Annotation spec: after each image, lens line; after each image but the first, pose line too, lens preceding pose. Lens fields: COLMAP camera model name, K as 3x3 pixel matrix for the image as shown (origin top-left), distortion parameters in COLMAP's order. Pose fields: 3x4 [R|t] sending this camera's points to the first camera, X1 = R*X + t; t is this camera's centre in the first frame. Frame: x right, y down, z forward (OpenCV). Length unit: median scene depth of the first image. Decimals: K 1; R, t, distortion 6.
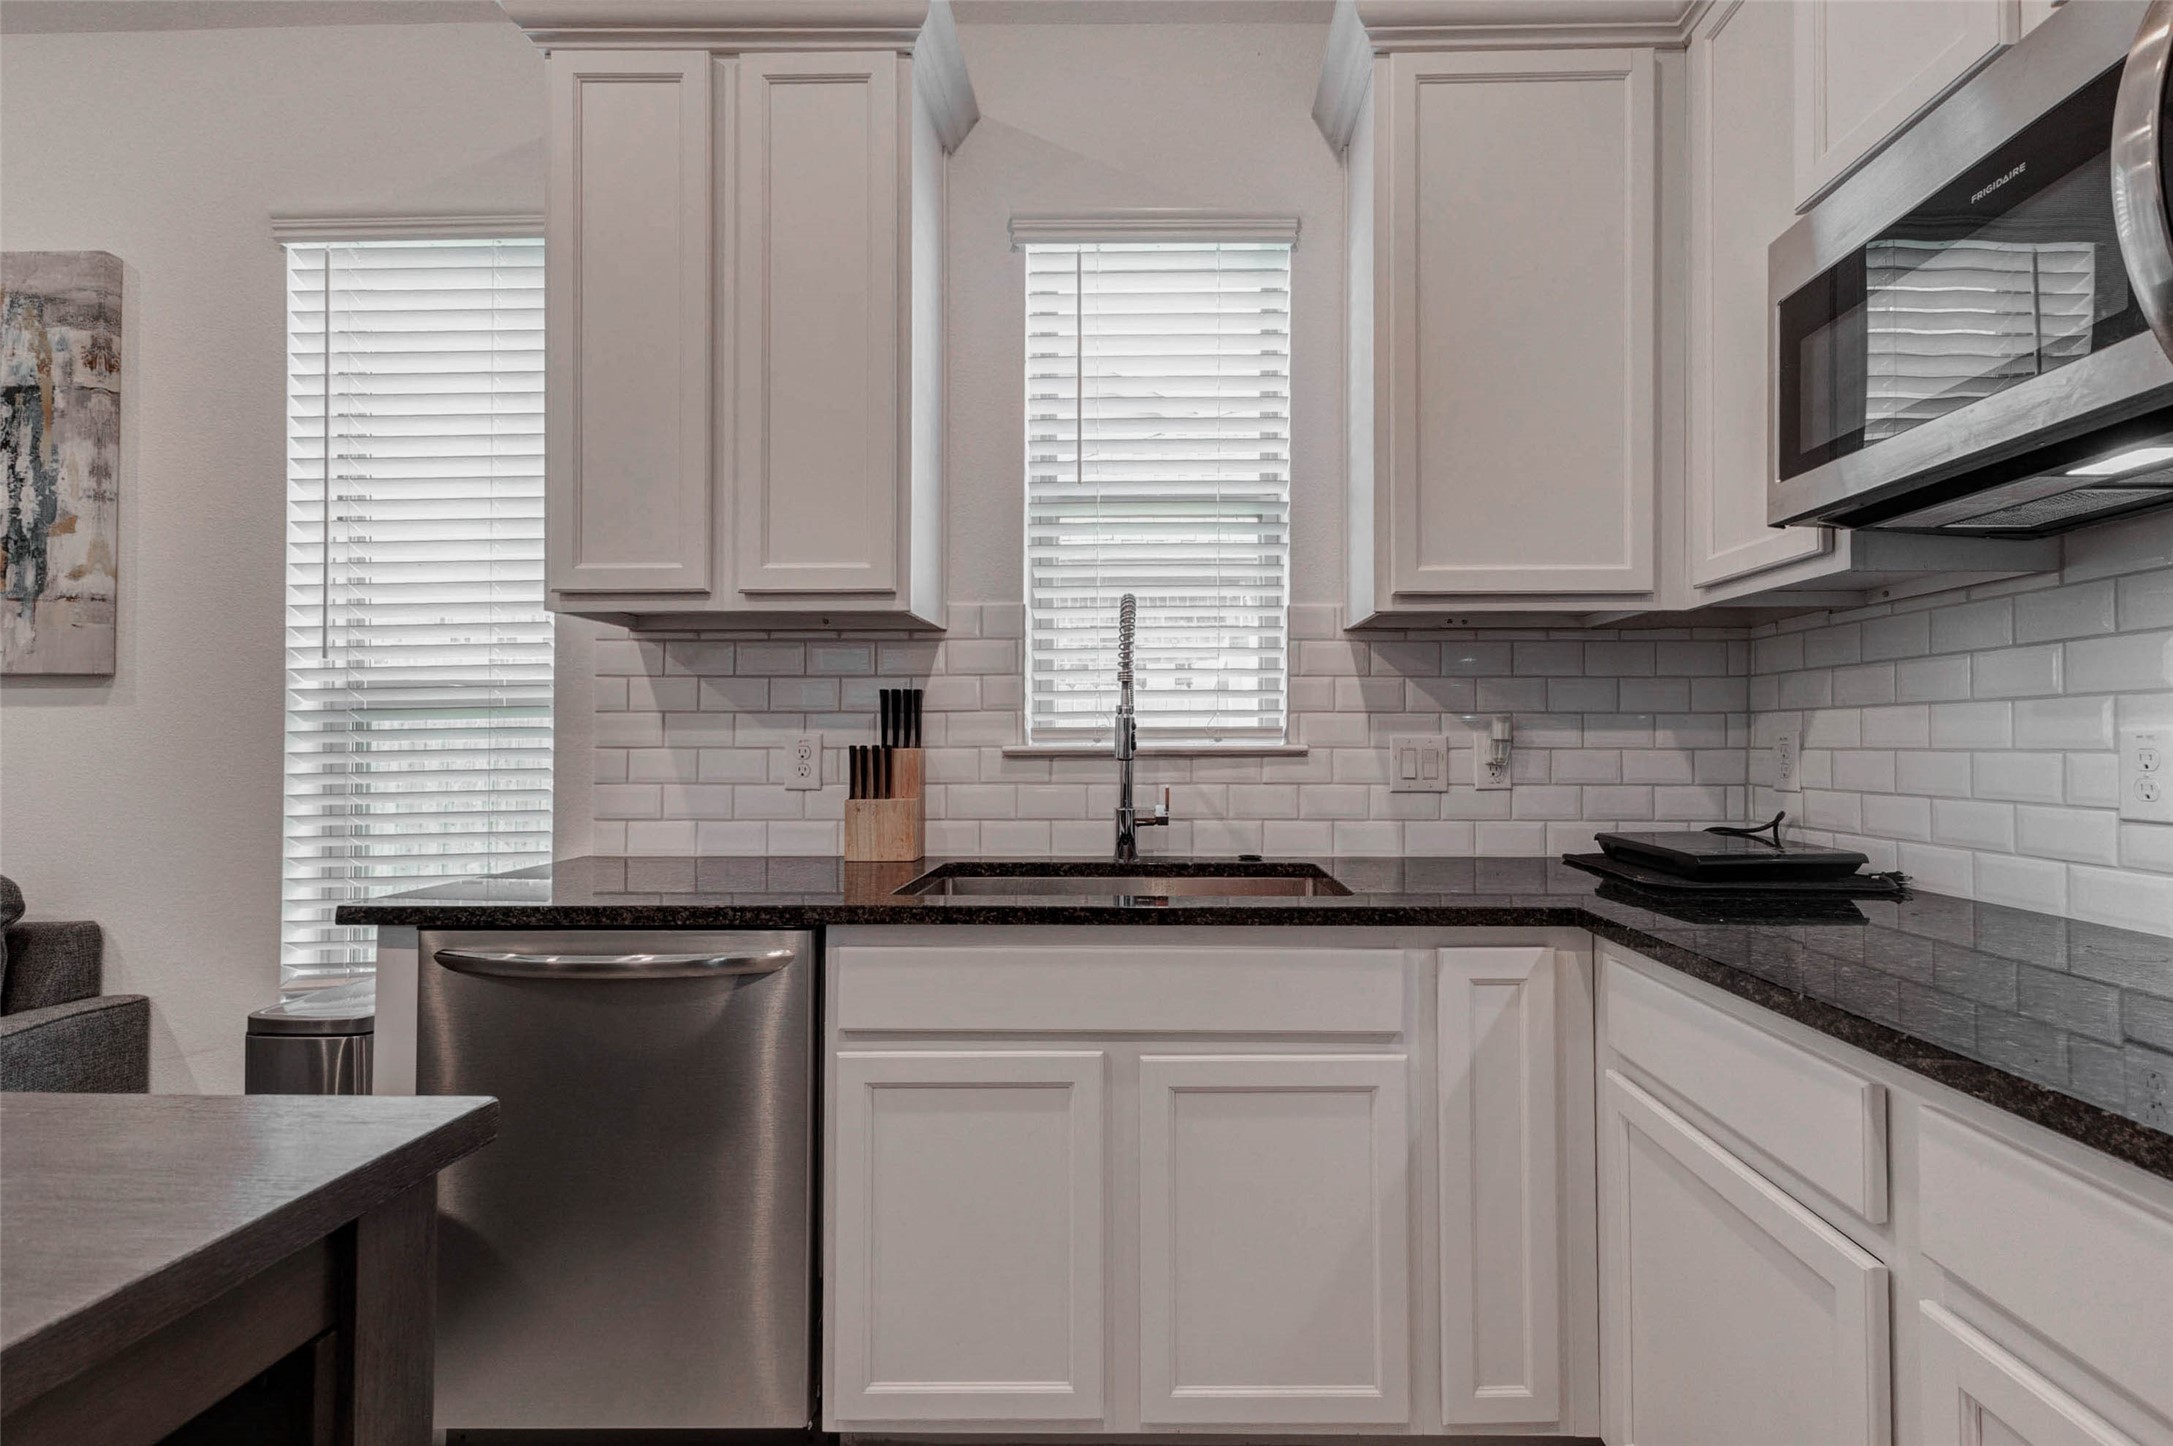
lens RADIAL K [[954.1, 0, 1095.3], [0, 954.1, 734.1], [0, 0, 1]] dist [0.002104, 0.000057]
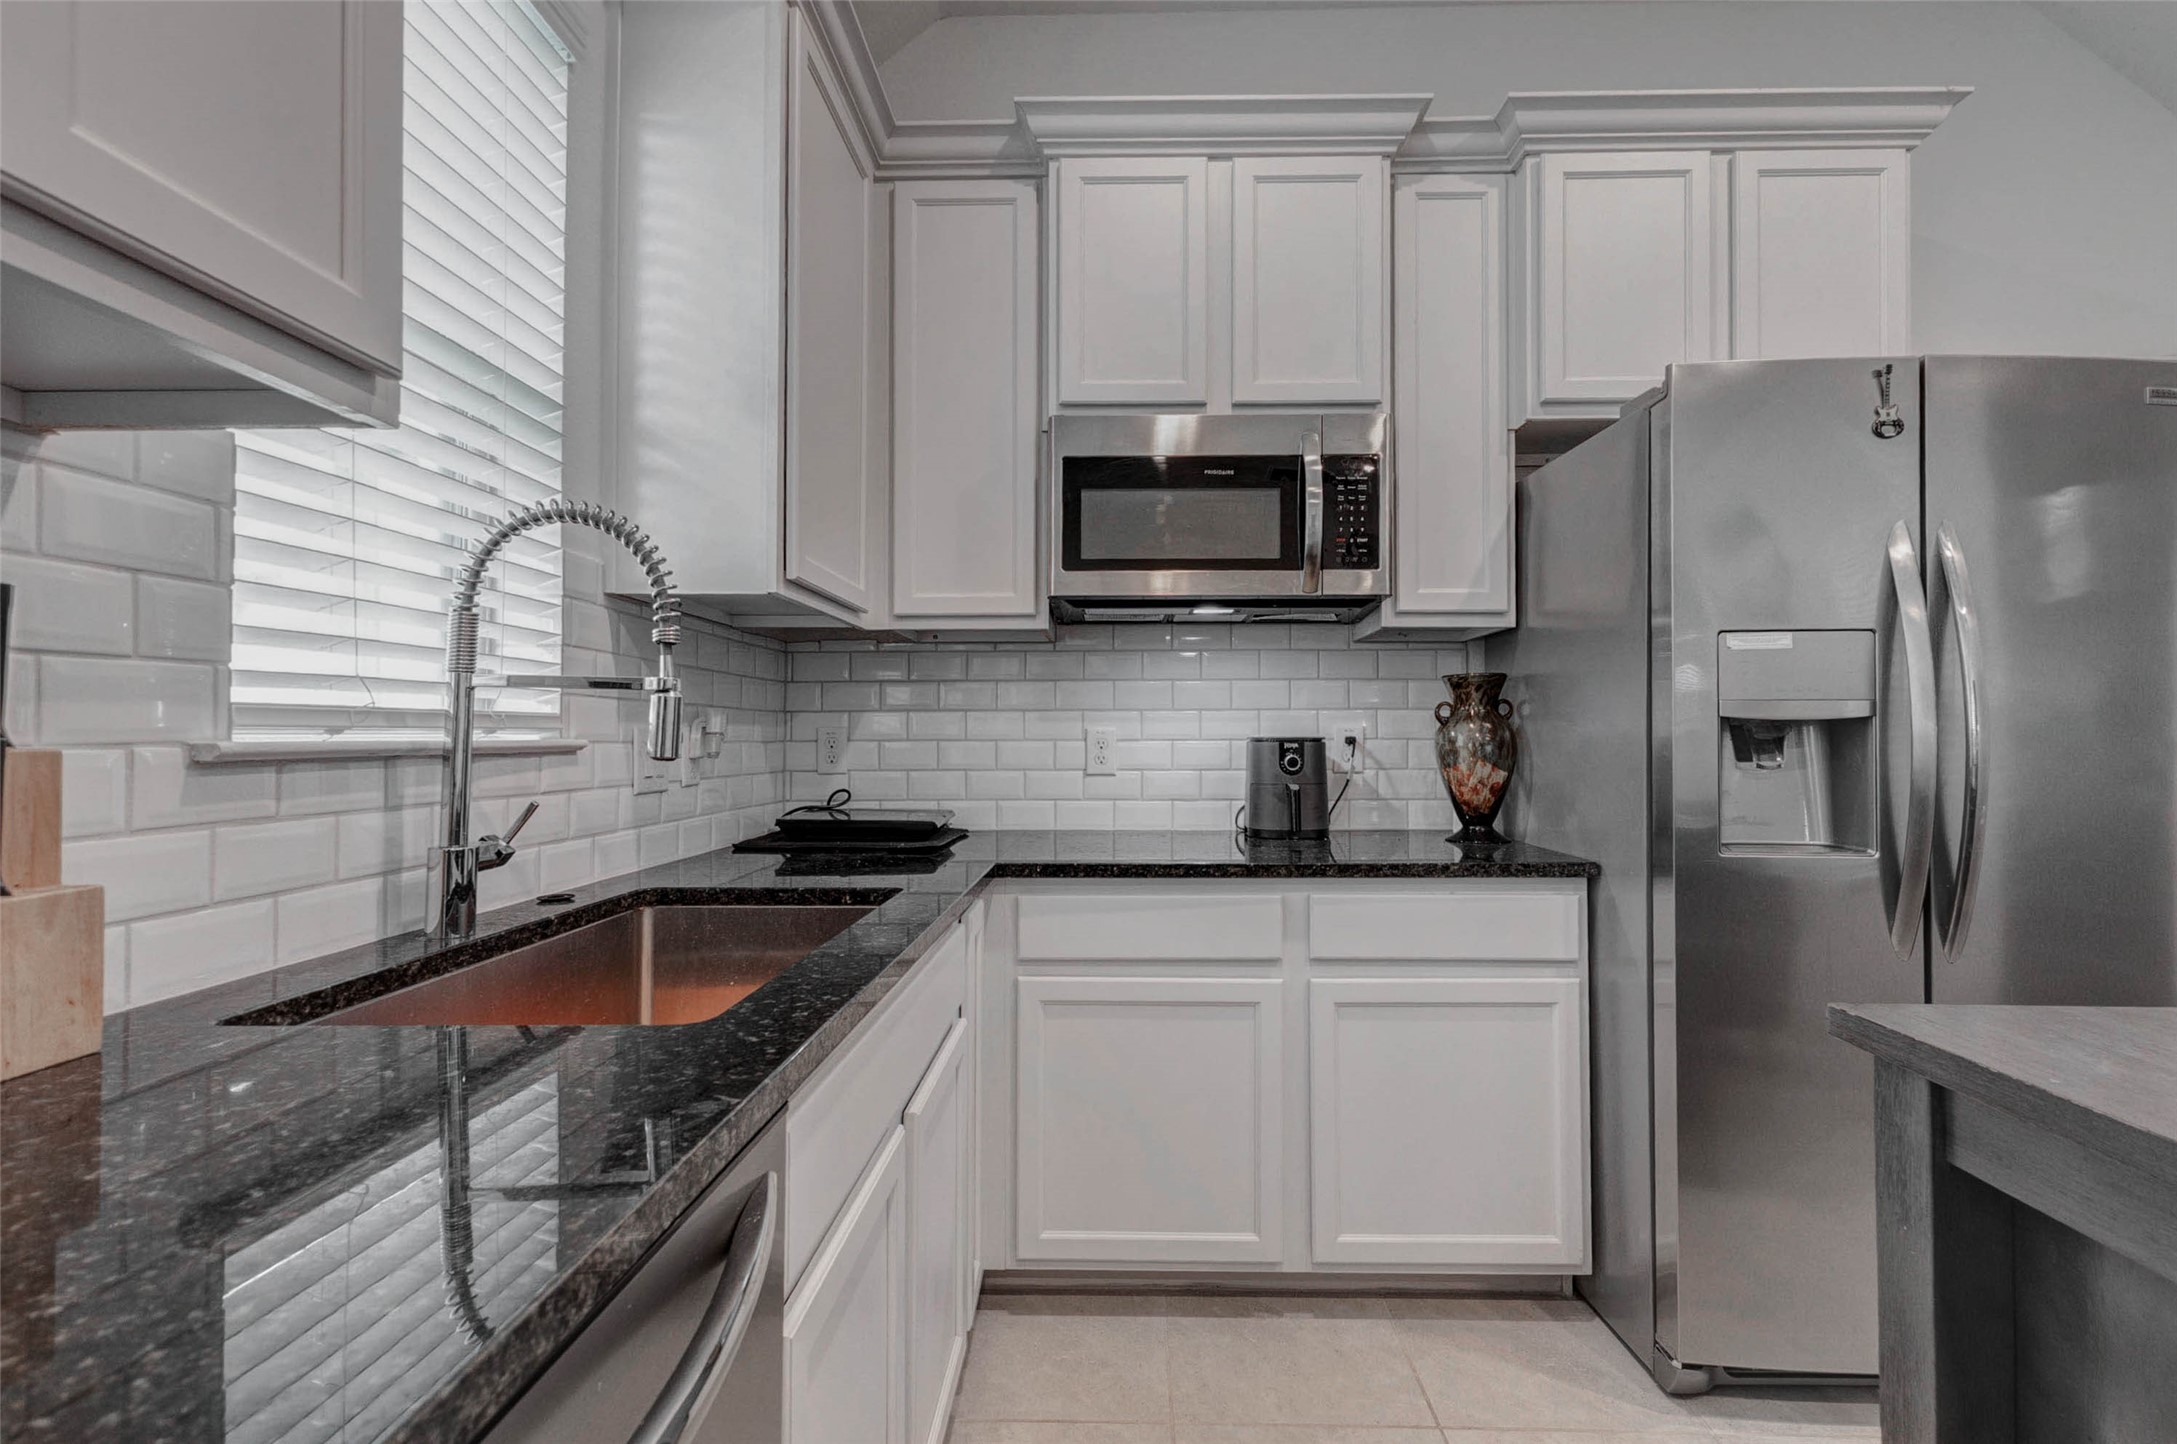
lens RADIAL K [[940.7, 0, 1101.8], [0, 940.7, 723.8], [0, 0, 1]] dist [0.002968, 0.000201]
pose [[-0.005885, 0.014720, 0.999874, -0.530458], [-0.007132, 0.999866, -0.014762, 0.008045], [-0.999957, -0.007218, -0.005780, 0.595969]]
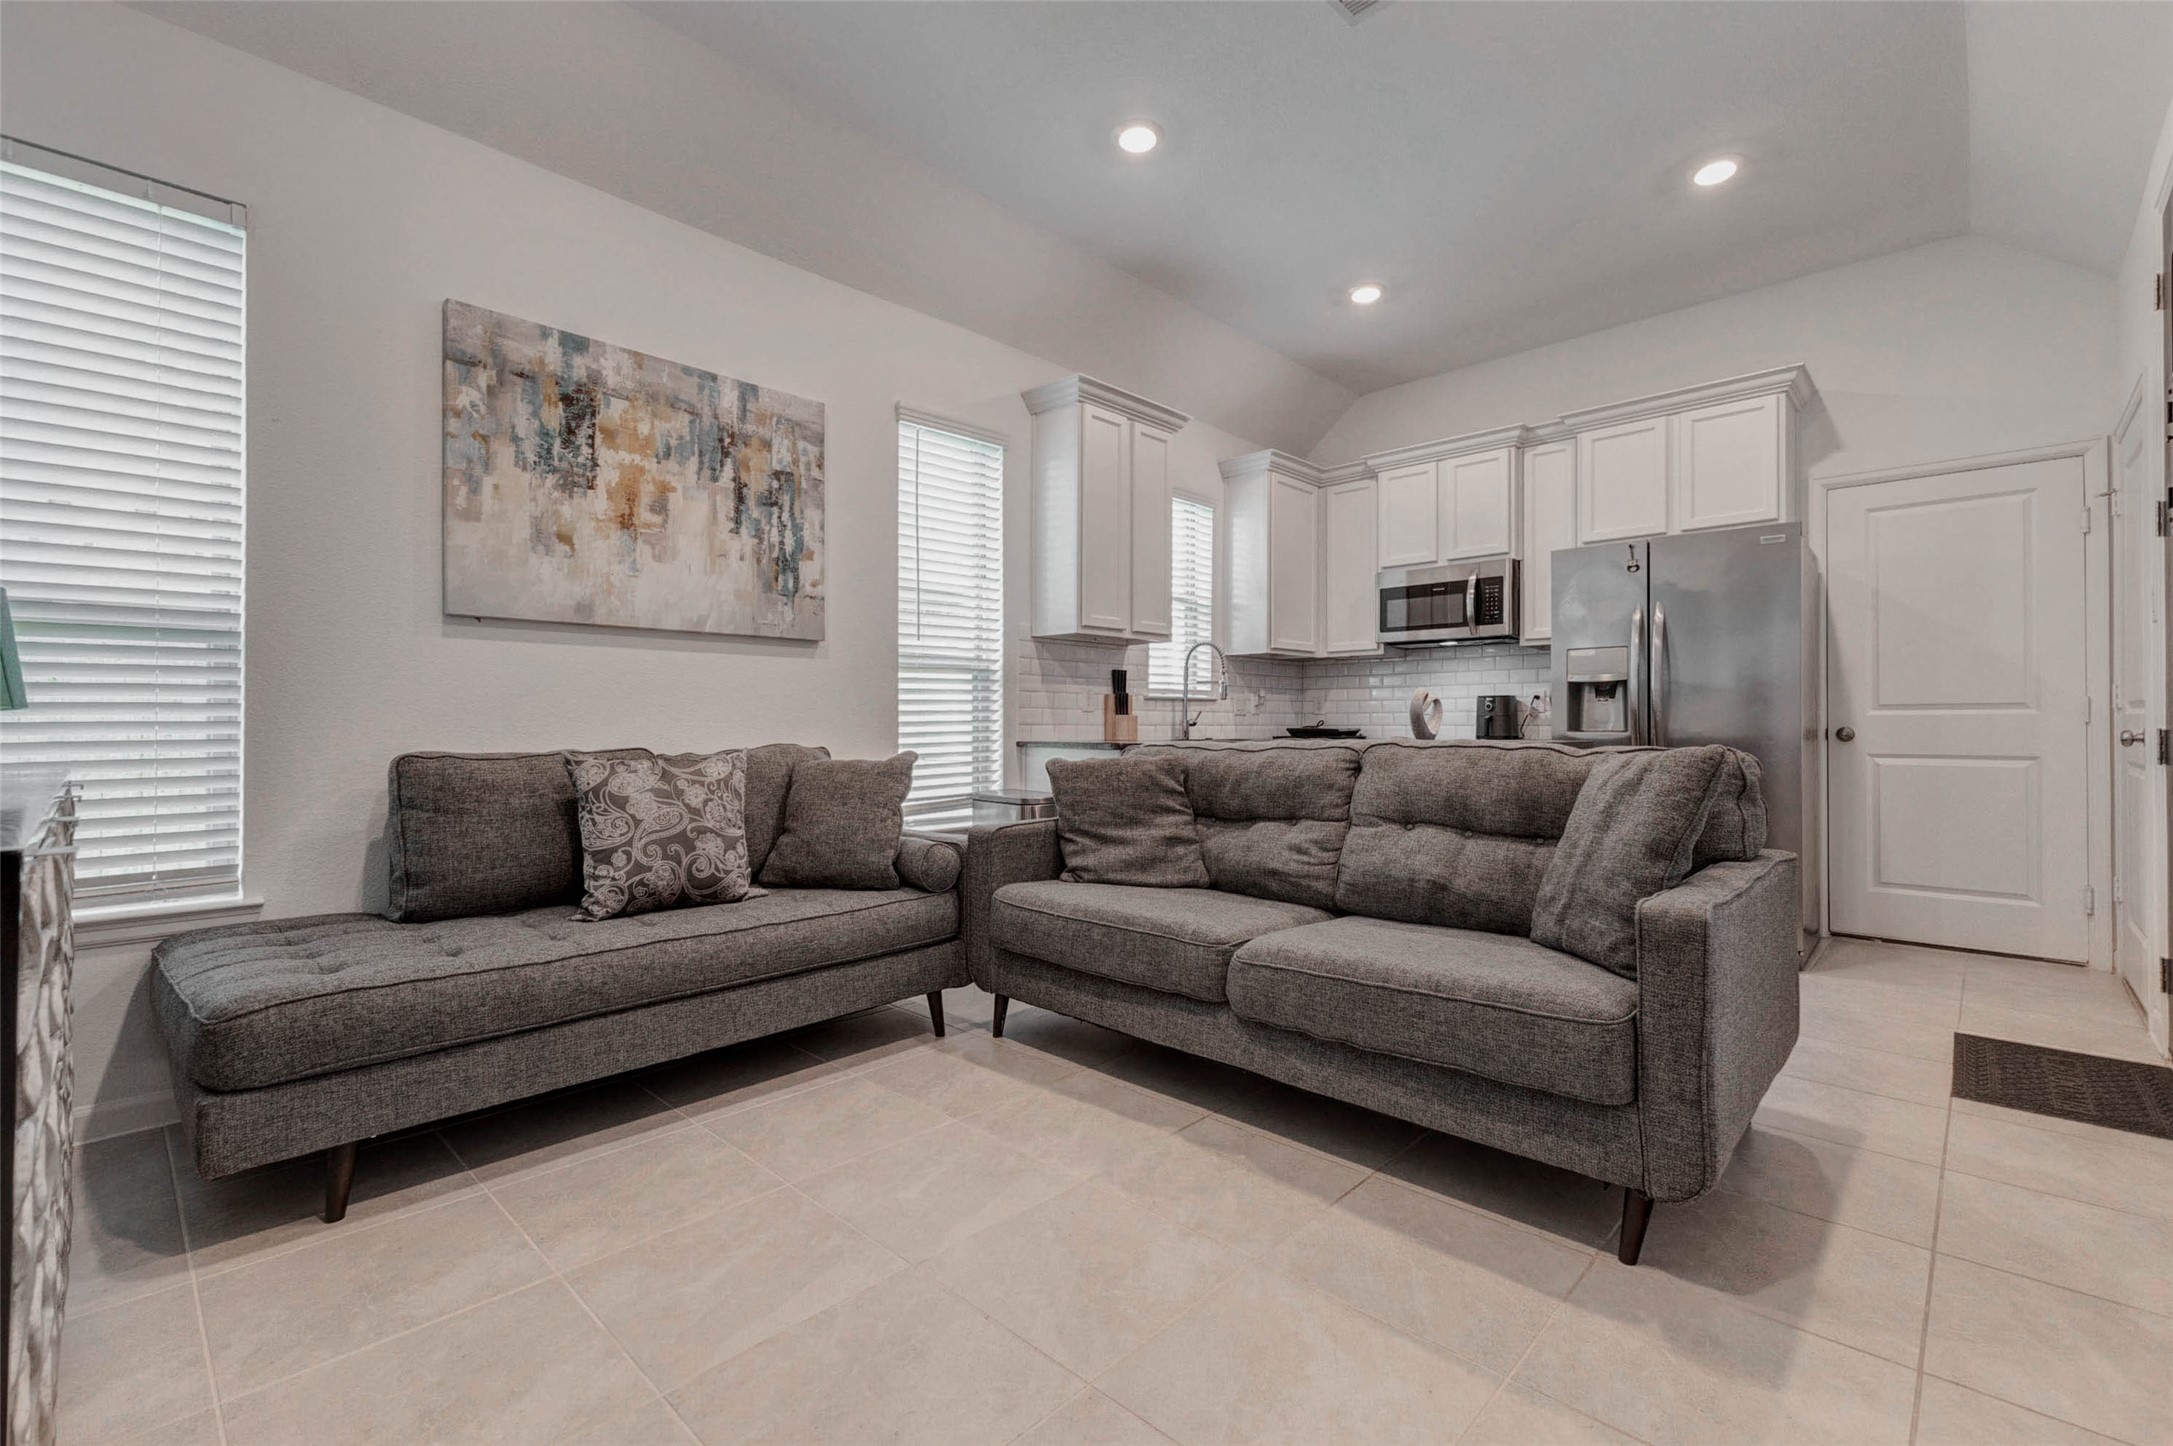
lens RADIAL K [[939.0, 0, 1099.8], [0, 939.0, 724.8], [0, 0, 1]] dist [0.002968, 0.000201]
pose [[0.677988, 0.002956, 0.735067, -1.984324], [-0.008895, 0.999952, 0.004184, 0.081775], [-0.735019, -0.009375, 0.677982, -0.574225]]
